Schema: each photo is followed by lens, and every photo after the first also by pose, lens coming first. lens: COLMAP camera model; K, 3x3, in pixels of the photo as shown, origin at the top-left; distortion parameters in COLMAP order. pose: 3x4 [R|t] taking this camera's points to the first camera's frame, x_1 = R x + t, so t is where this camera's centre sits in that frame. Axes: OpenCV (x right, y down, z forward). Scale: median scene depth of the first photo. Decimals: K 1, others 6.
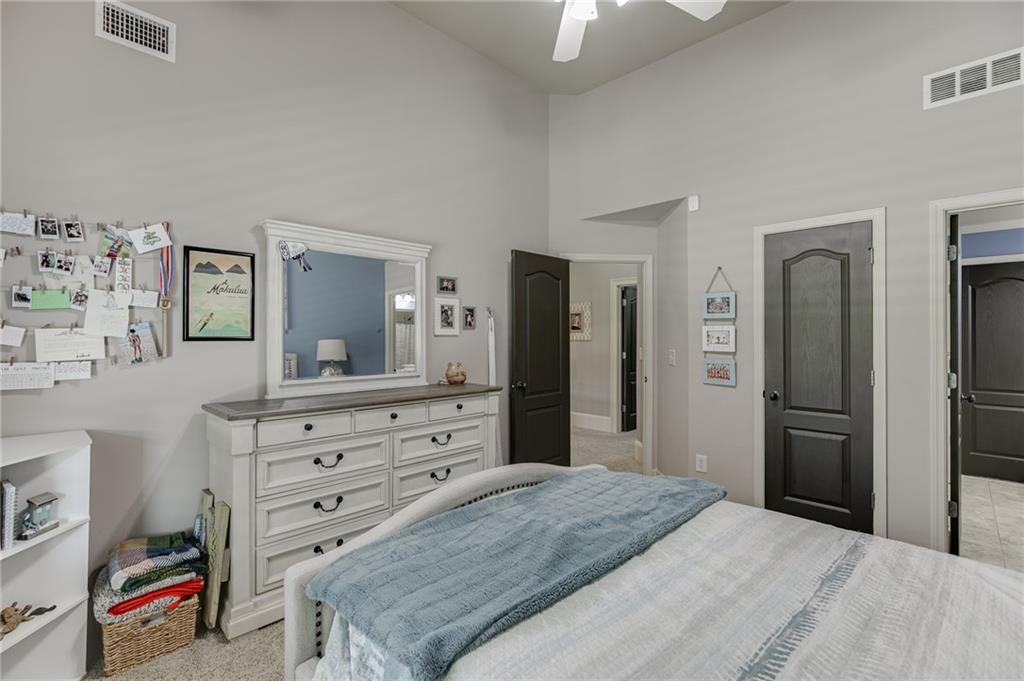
lens RADIAL K [[463.4, 0, 512.1], [0, 463.4, 335.1], [0, 0, 1]] dist [-0.001726, -0.000287]
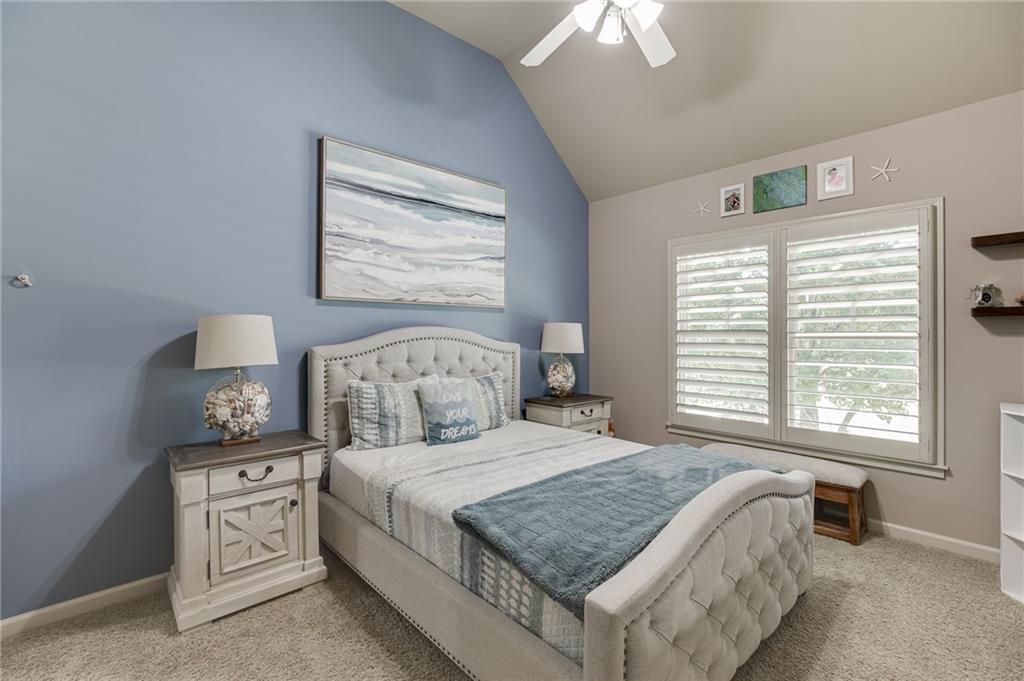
lens RADIAL K [[463.4, 0, 512.1], [0, 463.4, 335.1], [0, 0, 1]] dist [-0.001726, -0.000287]
pose [[-0.998103, -0.003600, 0.061468, 0.224539], [-0.003440, 0.999990, 0.002716, 0.011091], [-0.061477, 0.002500, -0.998105, 1.330046]]
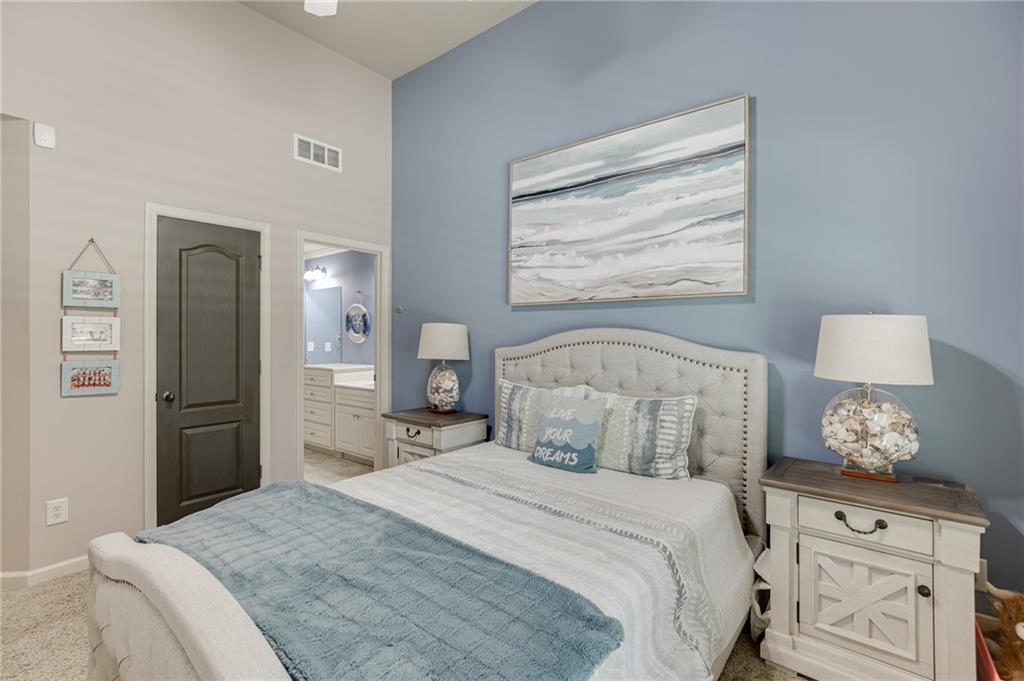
lens RADIAL K [[463.4, 0, 512.1], [0, 463.4, 335.1], [0, 0, 1]] dist [-0.001726, -0.000287]
pose [[-0.097776, -0.002307, 0.995206, -0.435408], [-0.004201, 0.999989, 0.001905, 0.006723], [-0.995200, -0.003995, -0.097785, 0.467475]]
